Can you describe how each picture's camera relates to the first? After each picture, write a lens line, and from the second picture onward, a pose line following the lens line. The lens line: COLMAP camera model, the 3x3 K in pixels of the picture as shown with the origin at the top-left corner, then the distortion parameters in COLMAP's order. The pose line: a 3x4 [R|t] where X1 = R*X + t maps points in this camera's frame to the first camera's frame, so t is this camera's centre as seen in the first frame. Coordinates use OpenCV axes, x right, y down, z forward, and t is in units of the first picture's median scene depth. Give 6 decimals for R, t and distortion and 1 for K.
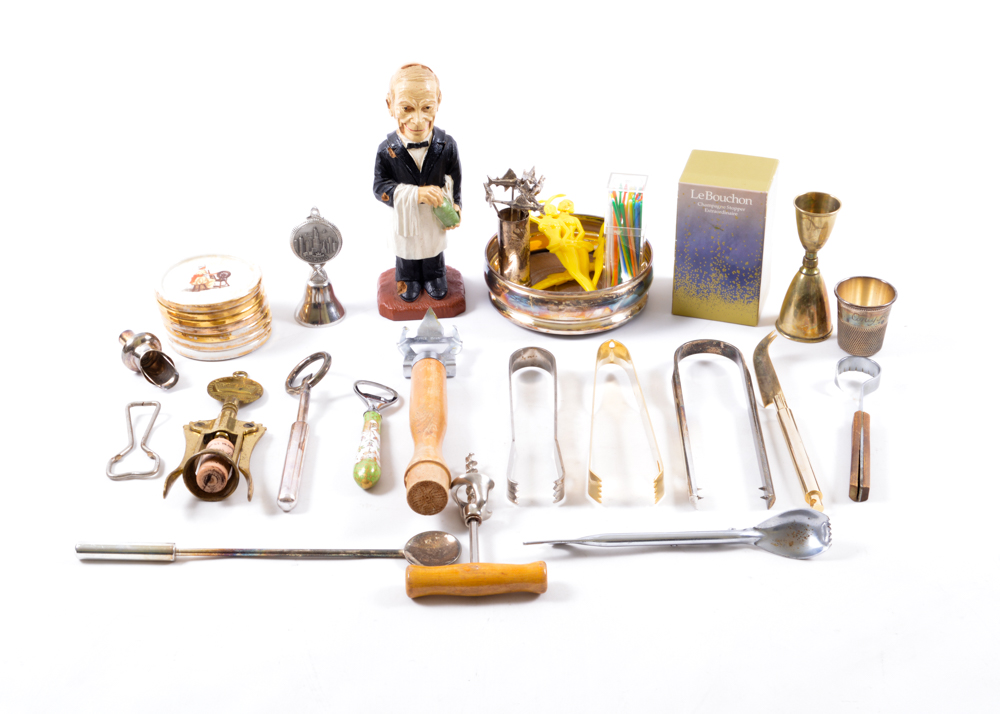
lens RADIAL K [[1750.3, 0, 500.0], [0, 1750.3, 357.0], [0, 0, 1]] dist [-0.012758, -0.007713]
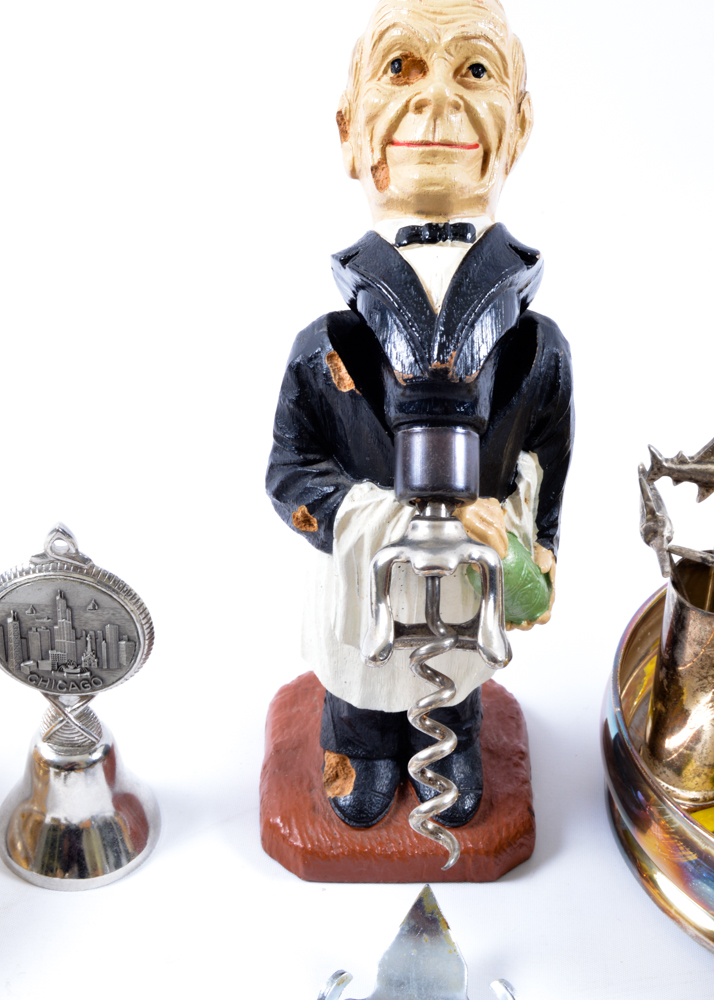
lens RADIAL K [[1928.6, 0, 357.0], [0, 1928.6, 500.0], [0, 0, 1]] dist [0.039758, 0.196092]
pose [[0.995911, 0.081563, -0.038837, -0.045010], [-0.079357, 0.995311, 0.055312, -0.112088], [0.043167, -0.052004, 0.997714, 0.683438]]
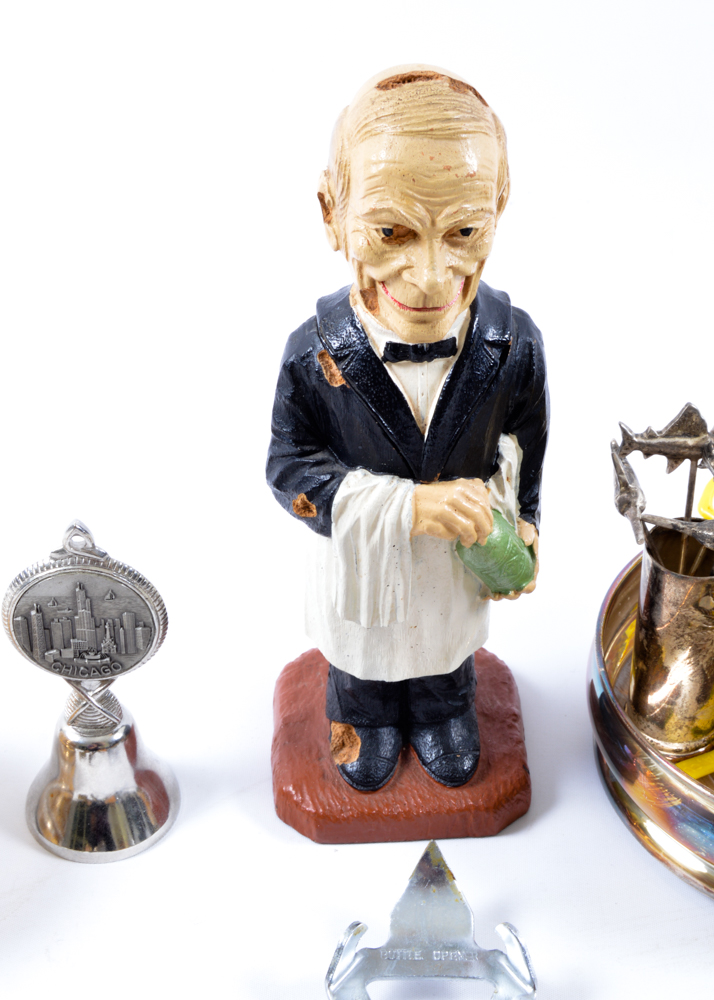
lens RADIAL K [[1928.6, 0, 357.0], [0, 1928.6, 500.0], [0, 0, 1]] dist [0.039758, 0.196092]
pose [[0.998937, 0.035548, -0.029330, -0.046238], [-0.033655, 0.997467, 0.062671, -0.113543], [0.031484, -0.061618, 0.997603, 0.658549]]
